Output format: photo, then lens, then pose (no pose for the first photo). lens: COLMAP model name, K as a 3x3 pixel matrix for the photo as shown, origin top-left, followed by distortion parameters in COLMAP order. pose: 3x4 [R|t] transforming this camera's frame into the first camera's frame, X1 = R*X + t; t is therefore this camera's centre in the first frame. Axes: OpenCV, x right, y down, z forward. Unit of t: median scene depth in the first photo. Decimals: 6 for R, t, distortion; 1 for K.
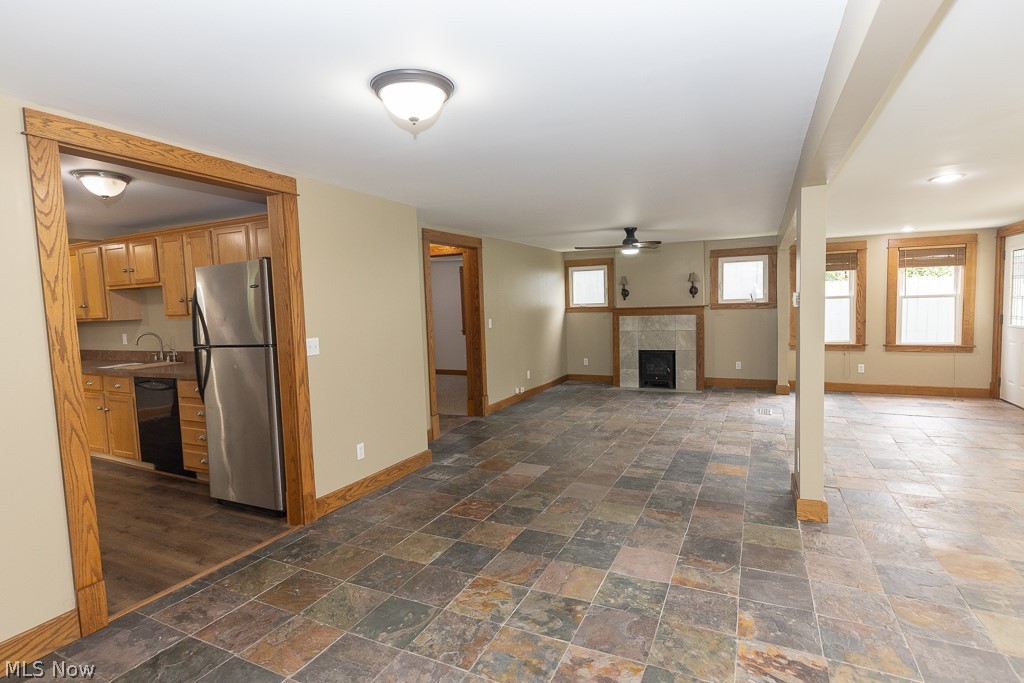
lens RADIAL K [[509.7, 0, 508.2], [0, 509.7, 340.9], [0, 0, 1]] dist [-0.000052, 0.000068]
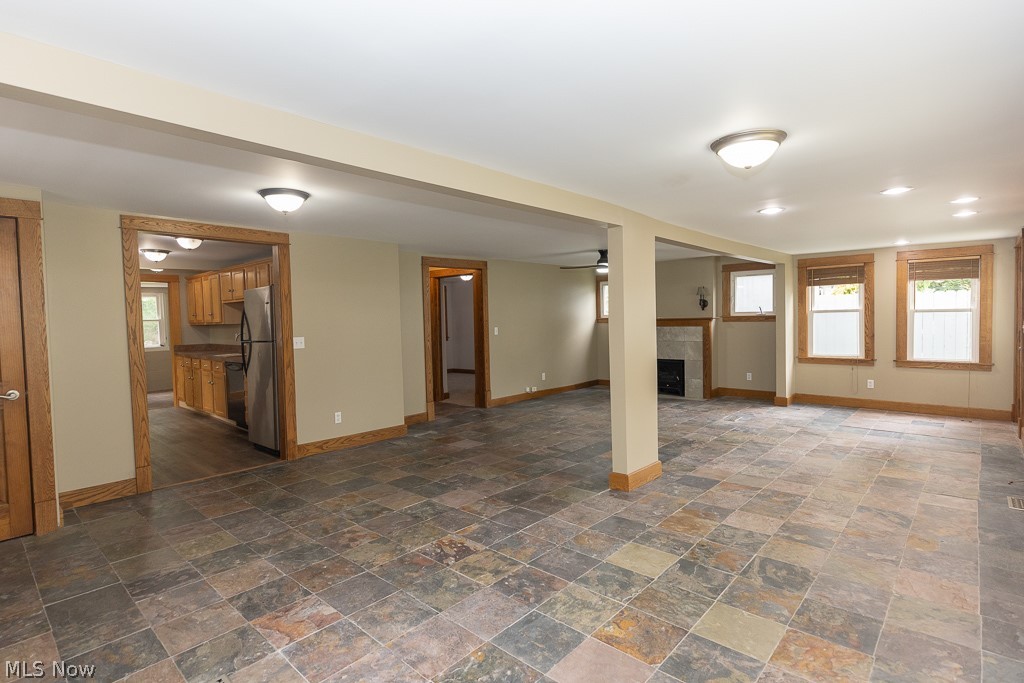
lens RADIAL K [[509.9, 0, 508.0], [0, 509.9, 334.6], [0, 0, 1]] dist [0.000148, 0.000128]
pose [[0.960477, 0.019307, -0.277689, 0.318546], [-0.027598, 0.999281, -0.025979, 0.004595], [0.276988, 0.032616, 0.960320, -0.141158]]
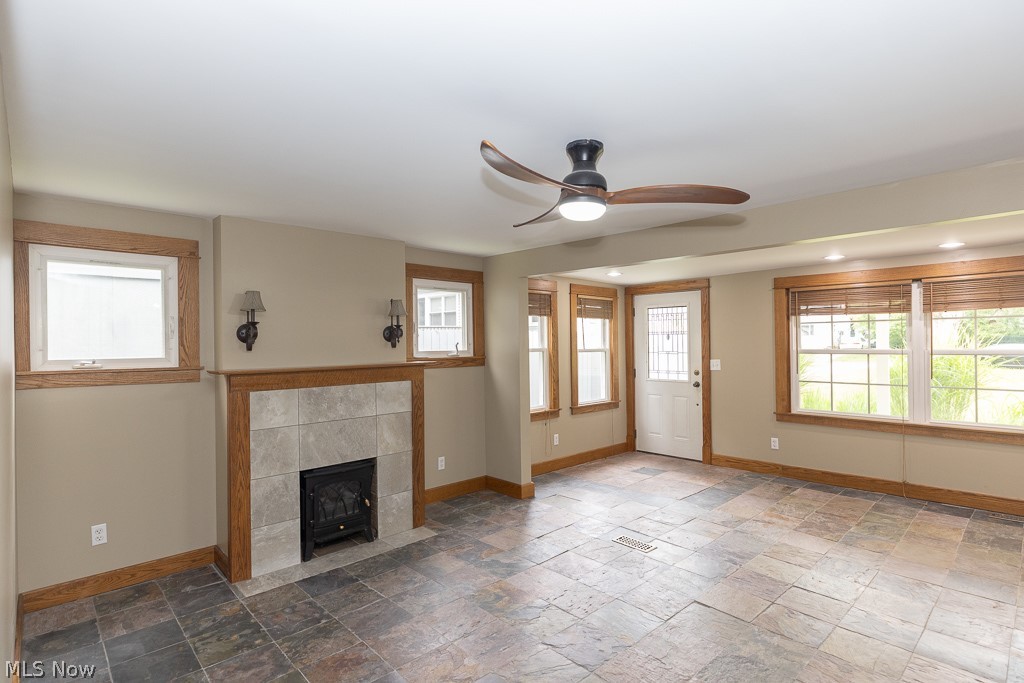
lens RADIAL K [[509.7, 0, 508.2], [0, 509.7, 340.9], [0, 0, 1]] dist [-0.000052, 0.000068]
pose [[0.349742, 0.029830, 0.936371, -0.093042], [0.067671, 0.996078, -0.057008, -0.064034], [-0.934399, 0.083304, 0.346352, 0.841085]]
